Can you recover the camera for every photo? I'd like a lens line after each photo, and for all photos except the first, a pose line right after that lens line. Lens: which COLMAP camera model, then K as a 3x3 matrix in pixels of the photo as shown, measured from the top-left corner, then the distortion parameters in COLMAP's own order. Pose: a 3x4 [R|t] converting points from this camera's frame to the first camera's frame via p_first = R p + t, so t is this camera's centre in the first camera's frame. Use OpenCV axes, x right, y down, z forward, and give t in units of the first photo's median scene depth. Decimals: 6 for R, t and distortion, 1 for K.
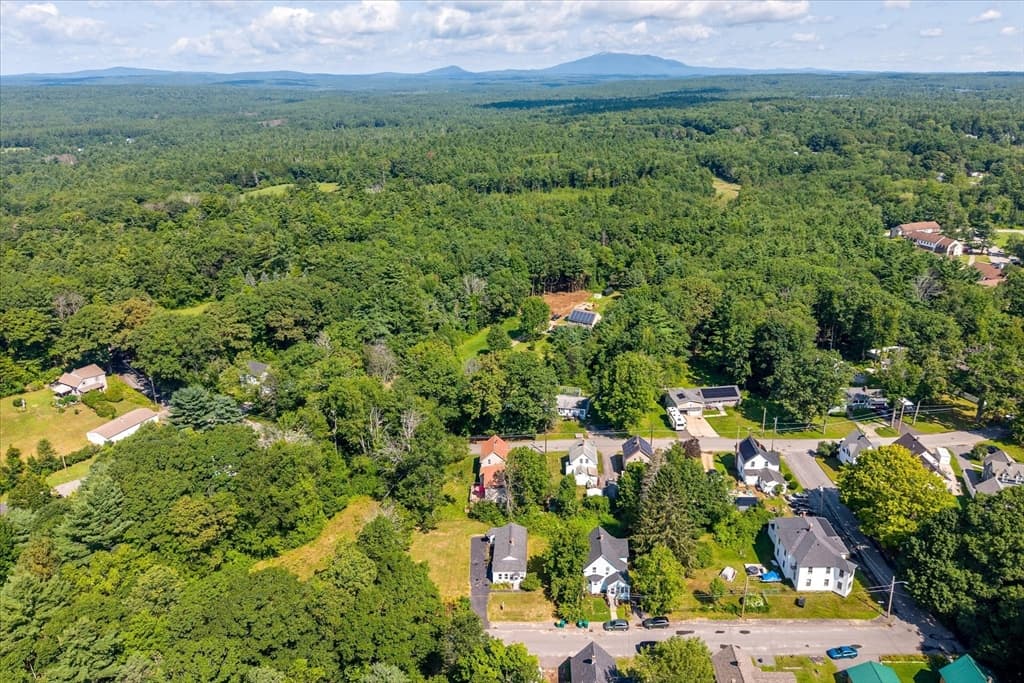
lens RADIAL K [[741.8, 0, 530.7], [0, 741.8, 341.2], [0, 0, 1]] dist [0.044111, -0.003809]
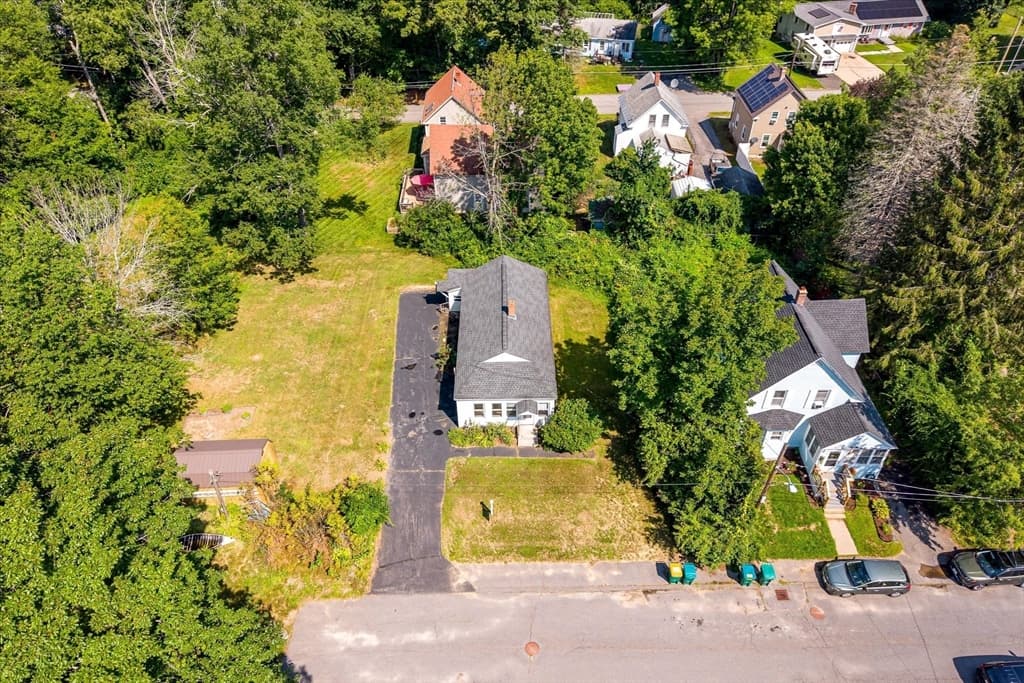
lens RADIAL K [[741.8, 0, 530.7], [0, 741.8, 341.2], [0, 0, 1]] dist [0.044111, -0.003809]
pose [[0.999083, -0.011457, 0.041259, -0.027918], [-0.003277, 0.940258, 0.340448, 0.155778], [-0.042695, -0.340271, 0.939358, 0.628321]]
